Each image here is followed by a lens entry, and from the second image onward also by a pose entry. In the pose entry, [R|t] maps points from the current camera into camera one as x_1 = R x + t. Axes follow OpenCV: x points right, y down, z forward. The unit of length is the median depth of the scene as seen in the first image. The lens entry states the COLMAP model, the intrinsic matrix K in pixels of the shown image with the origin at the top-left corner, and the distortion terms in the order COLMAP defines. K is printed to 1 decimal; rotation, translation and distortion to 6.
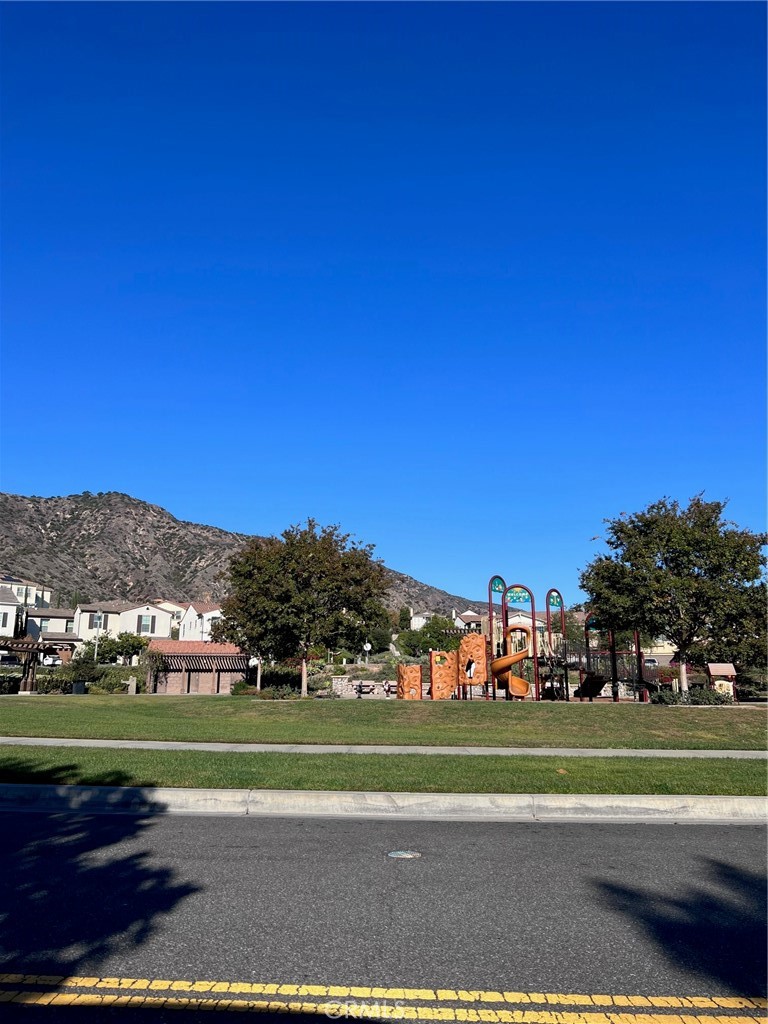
lens RADIAL K [[798.7, 0, 383.4], [0, 798.7, 504.1], [0, 0, 1]] dist [0.060454, -0.065635]
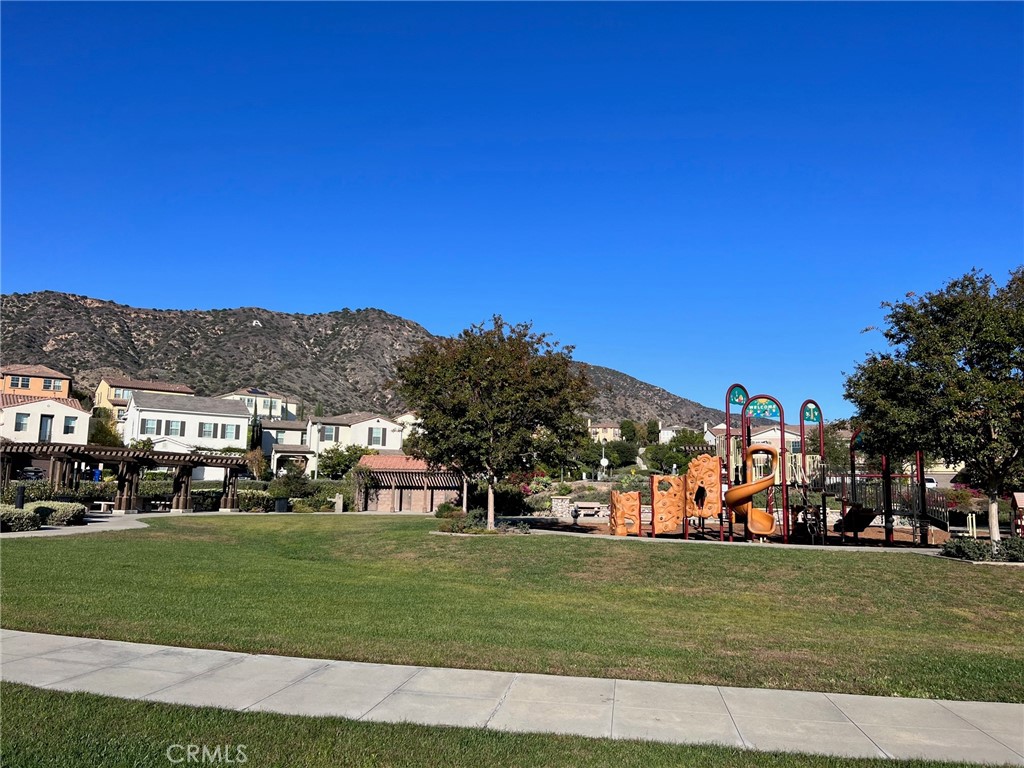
lens RADIAL K [[798.7, 0, 510.2], [0, 798.7, 387.6], [0, 0, 1]] dist [0.060454, -0.065635]
pose [[0.988025, -0.005021, -0.154213, 0.035992], [0.018646, 0.996031, 0.087036, 0.015795], [0.153164, -0.088869, 0.984197, 0.144398]]
